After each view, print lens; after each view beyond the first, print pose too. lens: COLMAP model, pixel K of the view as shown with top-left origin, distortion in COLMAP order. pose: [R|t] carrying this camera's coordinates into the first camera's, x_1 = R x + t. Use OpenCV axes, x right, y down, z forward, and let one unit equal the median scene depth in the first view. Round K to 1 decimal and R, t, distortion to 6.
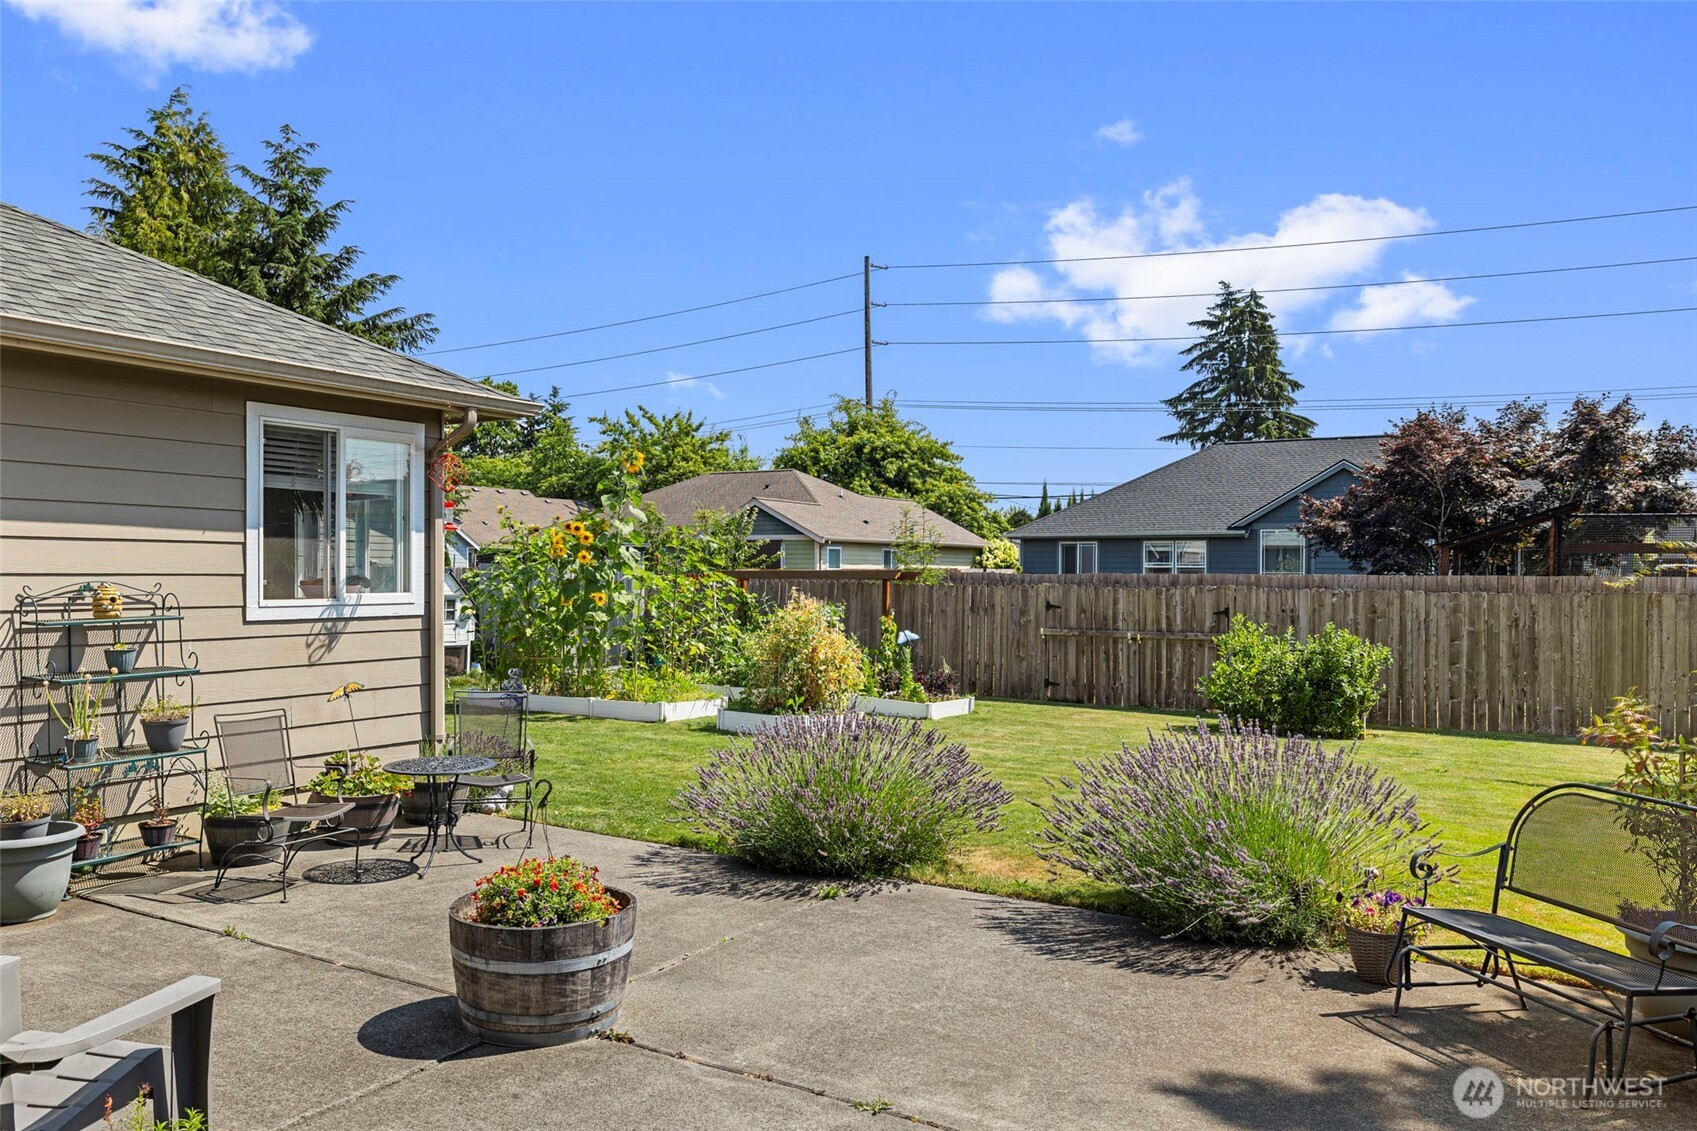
lens RADIAL K [[1243.6, 0, 849.1], [0, 1243.6, 593.7], [0, 0, 1]] dist [-0.002811, -0.003558]
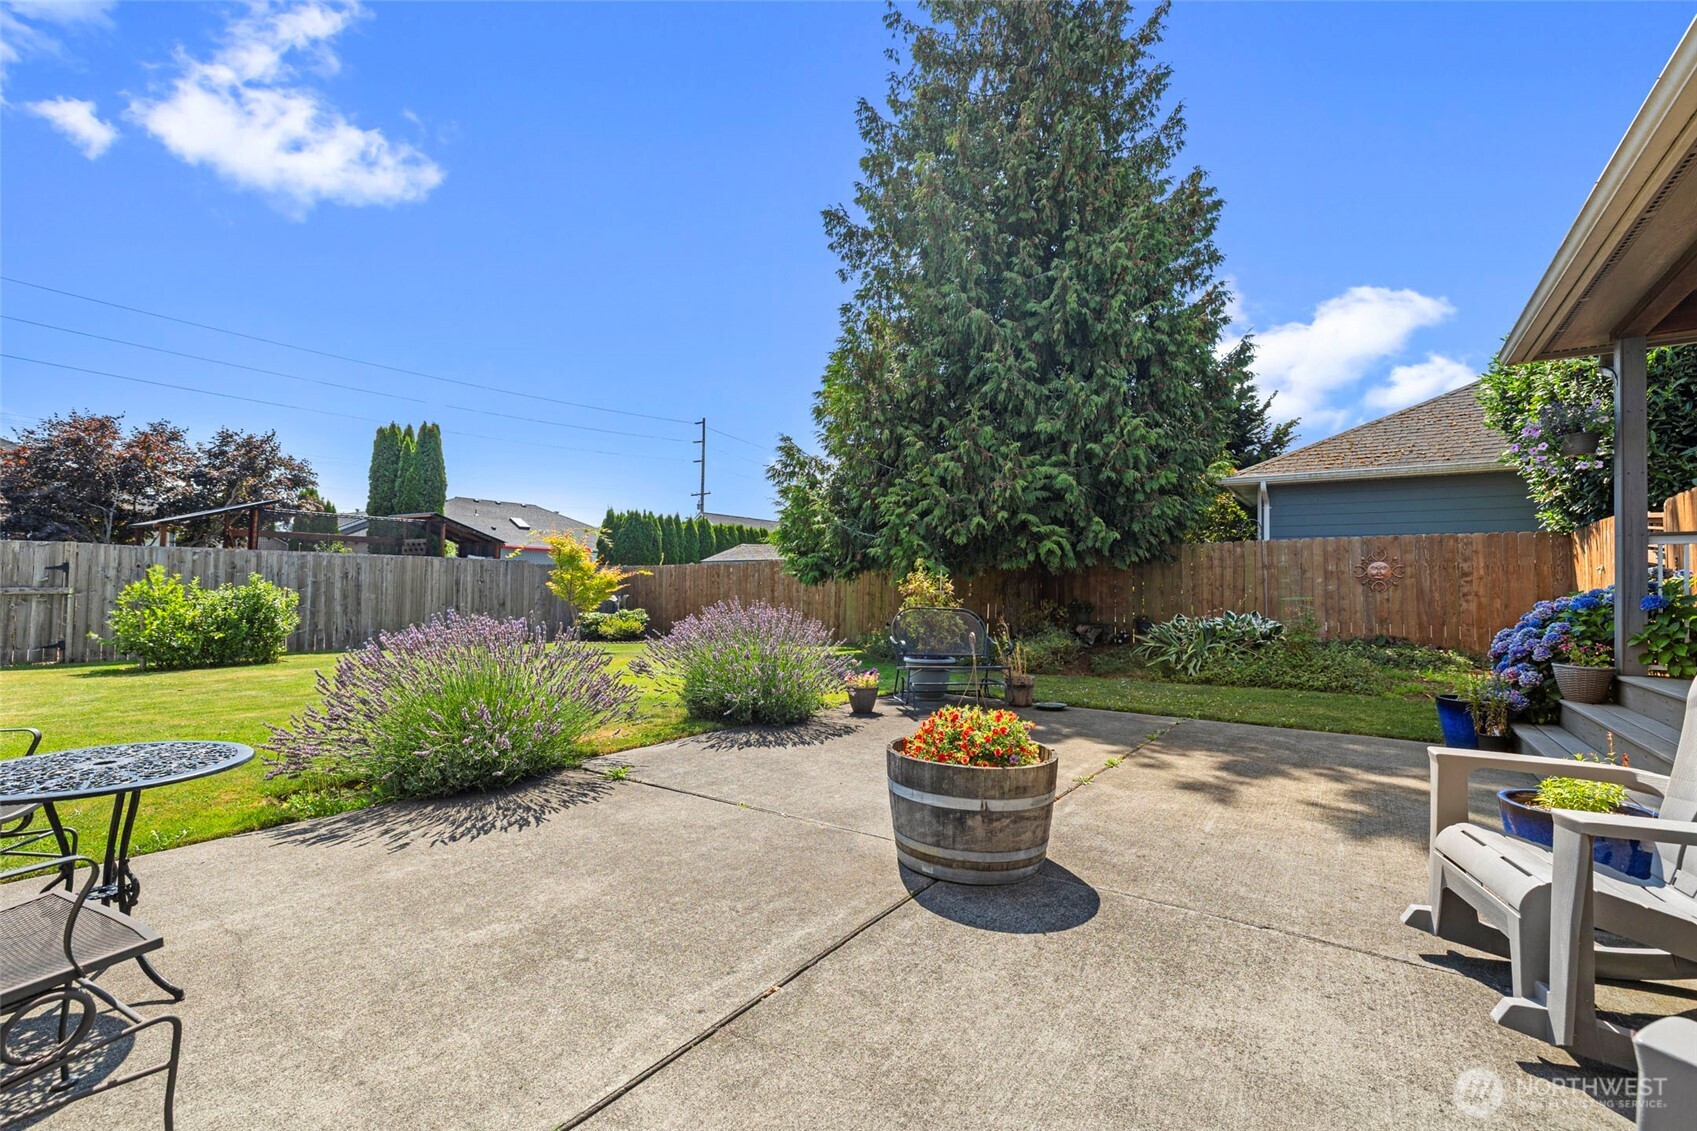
lens RADIAL K [[711.0, 0, 848.5], [0, 711.0, 565.5], [0, 0, 1]] dist [0.001745, 0.000247]
pose [[0.083104, 0.019871, 0.996343, -0.236473], [0.003594, 0.999789, -0.020239, 0.027542], [-0.996534, 0.005263, 0.083015, 0.284973]]
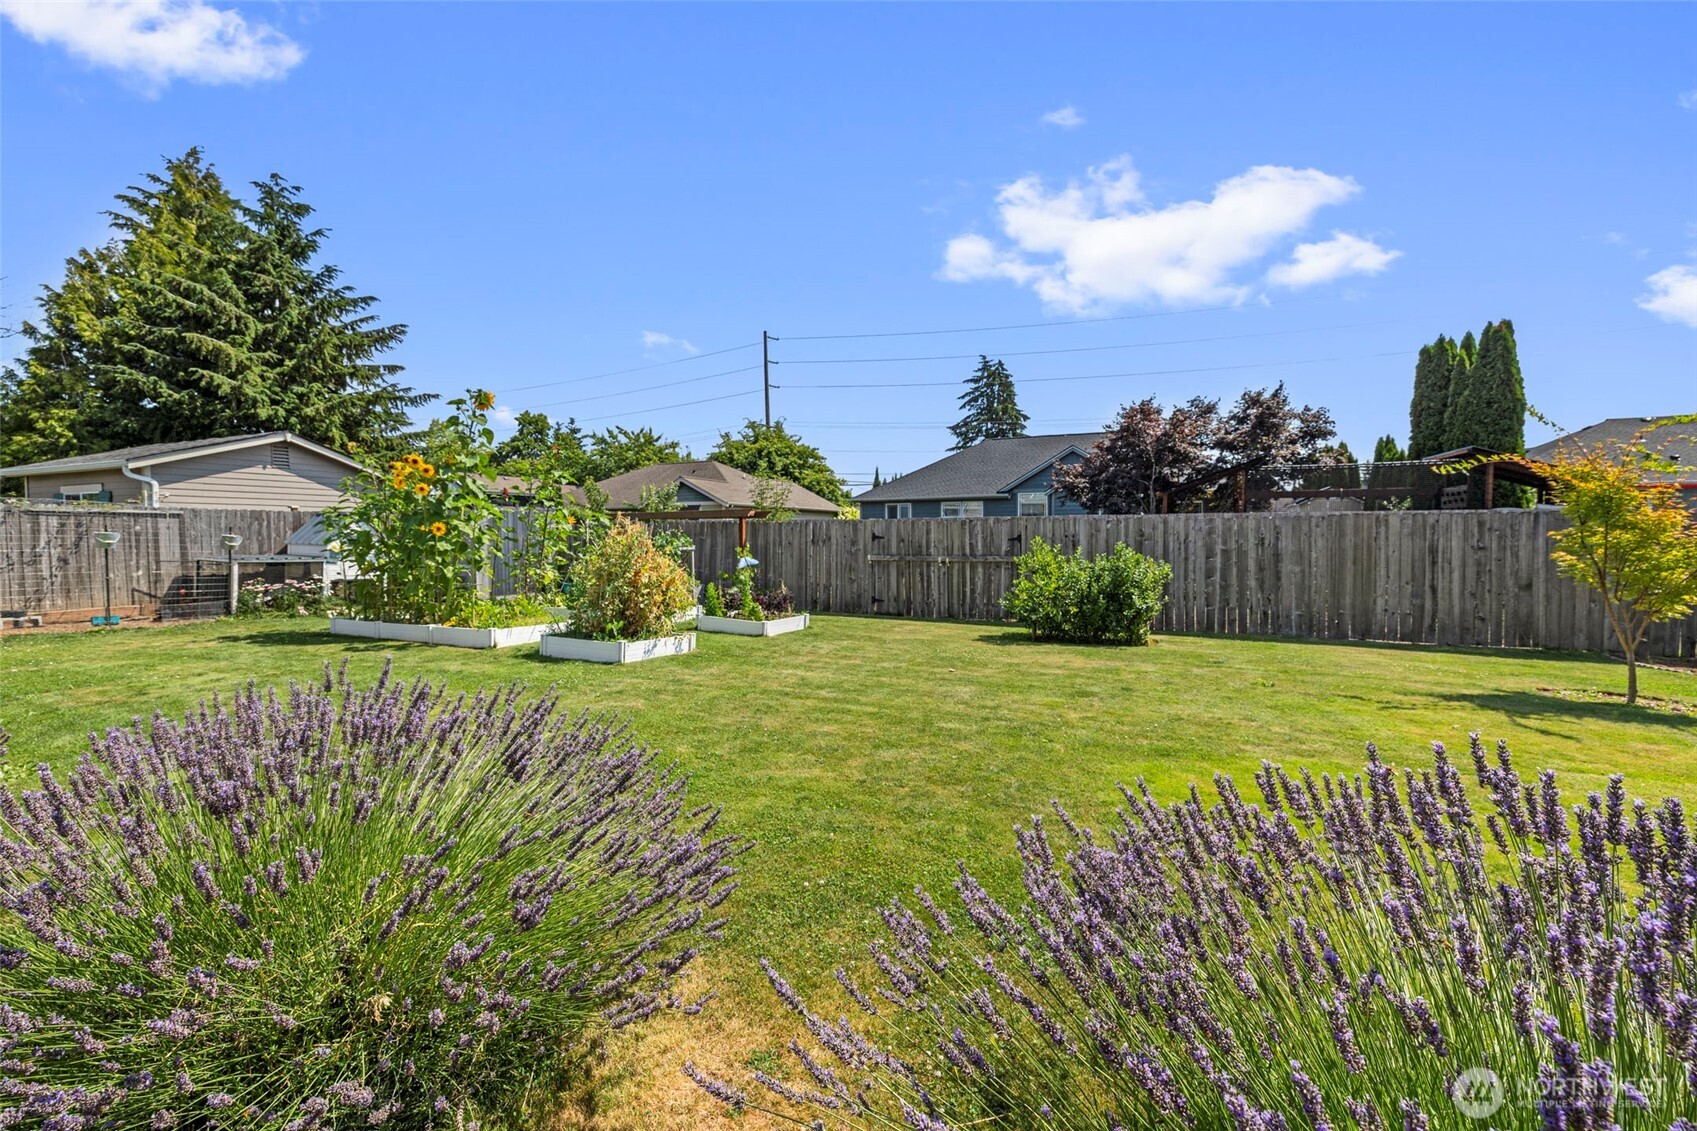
lens RADIAL K [[710.1, 0, 848.5], [0, 710.1, 565.5], [0, 0, 1]] dist [-0.001195, -0.000693]
pose [[0.993752, -0.016156, 0.110434, 0.061006], [0.013412, 0.999584, 0.025548, 0.020789], [-0.110801, -0.023907, 0.993555, 0.325432]]
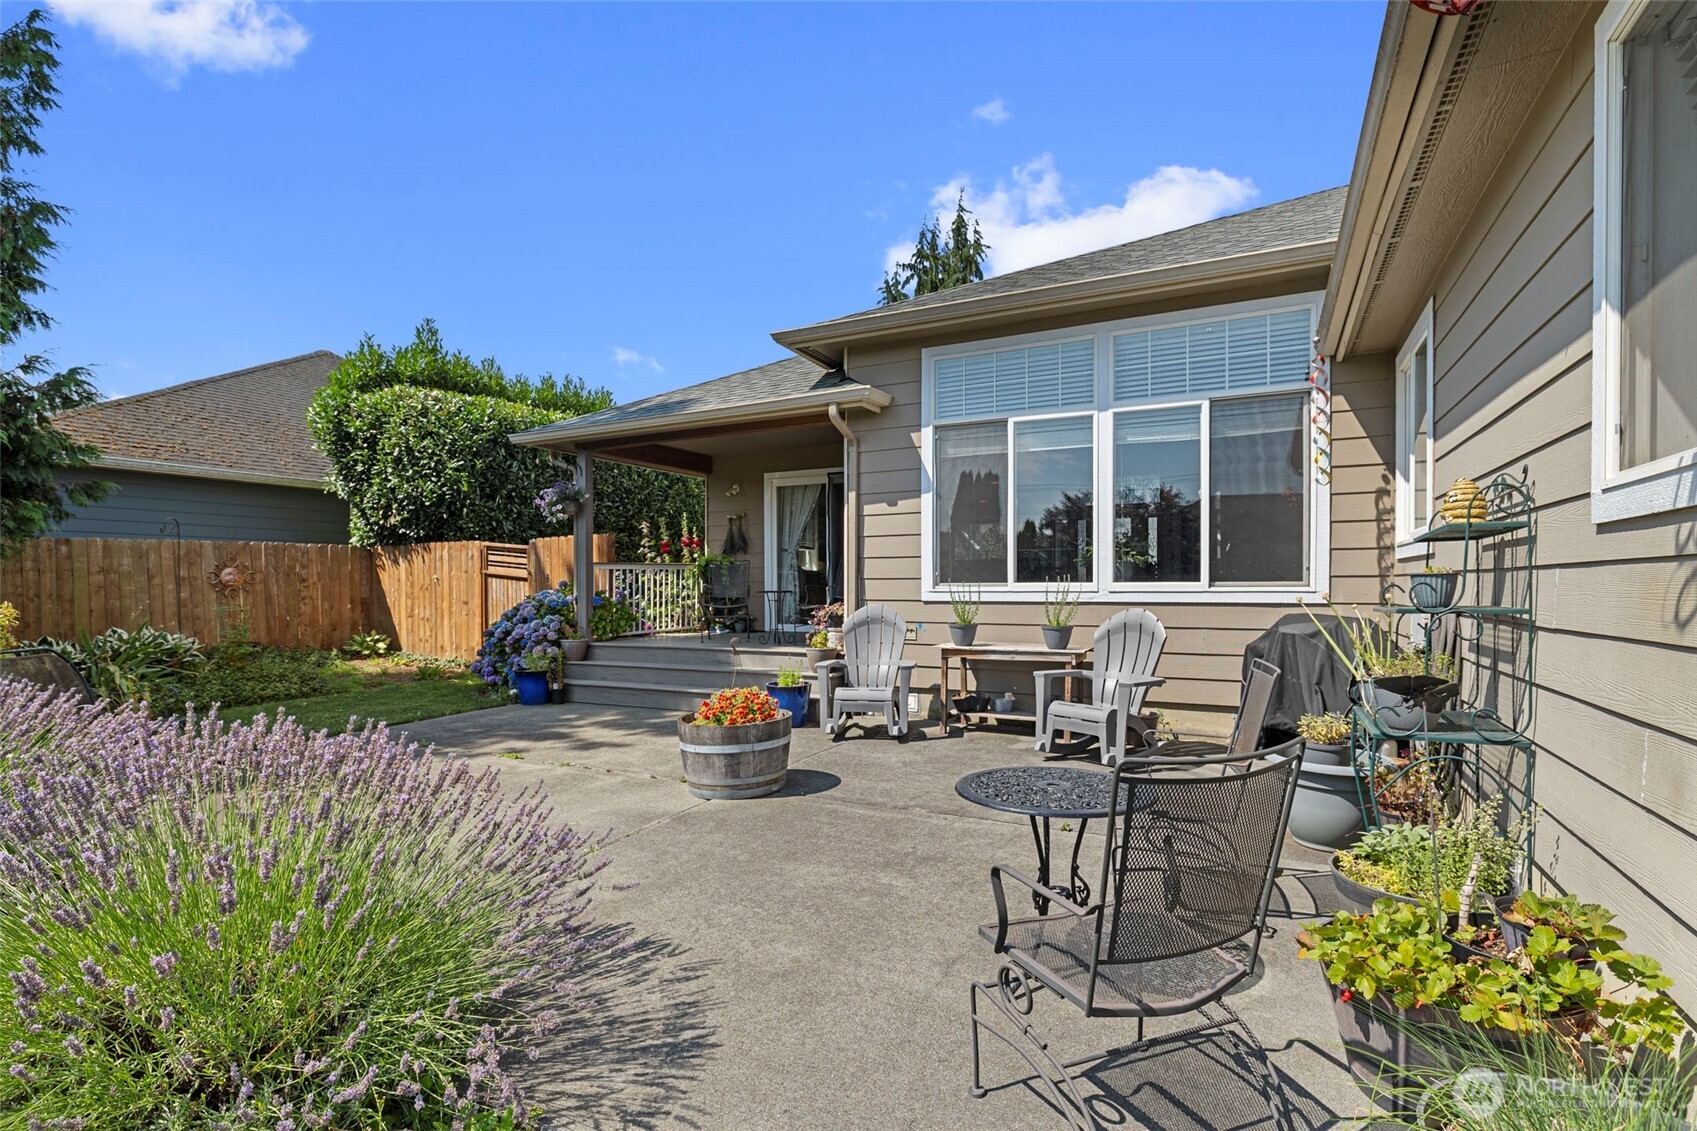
lens RADIAL K [[808.0, 0, 855.9], [0, 808.0, 592.6], [0, 0, 1]] dist [-0.003984, 0.000740]
pose [[-0.997398, -0.002768, -0.072035, -0.087883], [-0.004628, 0.999660, 0.025658, 0.016503], [0.071940, 0.025925, -0.997072, 0.555795]]
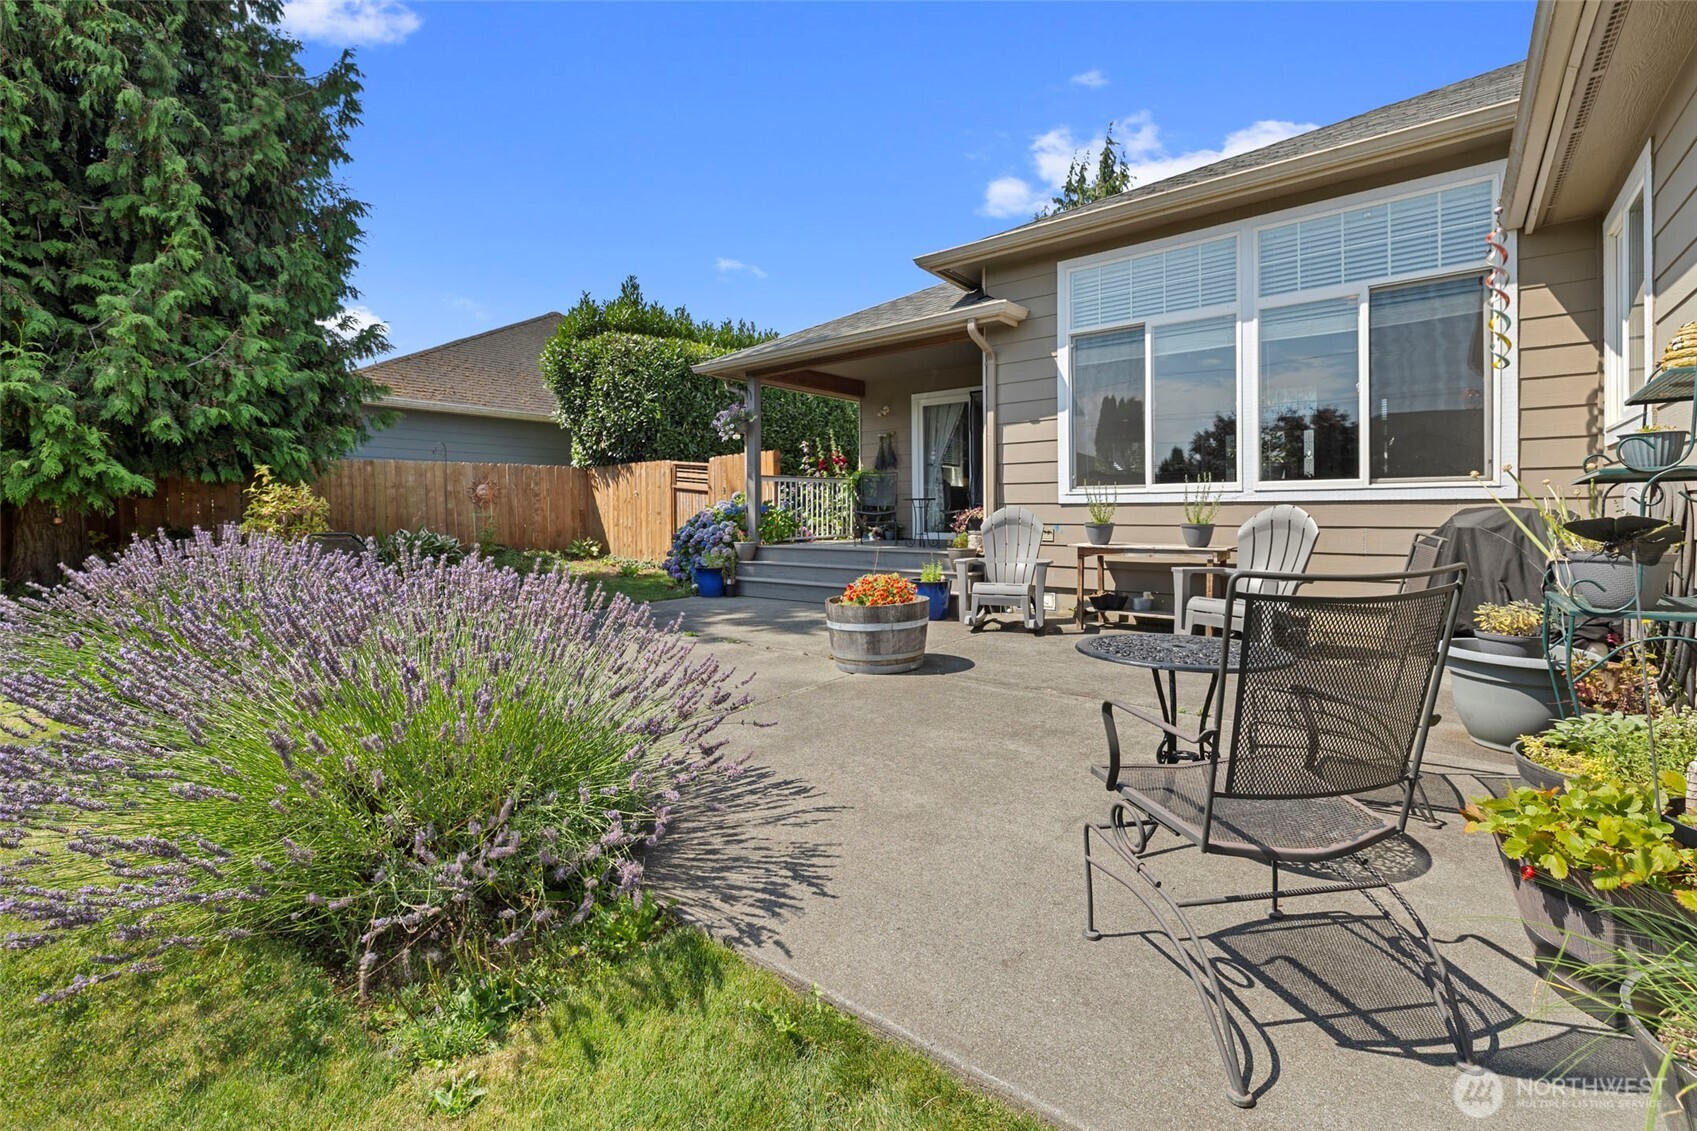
lens RADIAL K [[735.5, 0, 841.4], [0, 735.5, 509.9], [0, 0, 1]] dist [0.004399, 0.000370]
pose [[-0.989607, -0.000080, 0.143796, -0.093217], [0.002544, 0.999834, 0.018061, 0.027657], [-0.143774, 0.018240, -0.989442, 0.551871]]
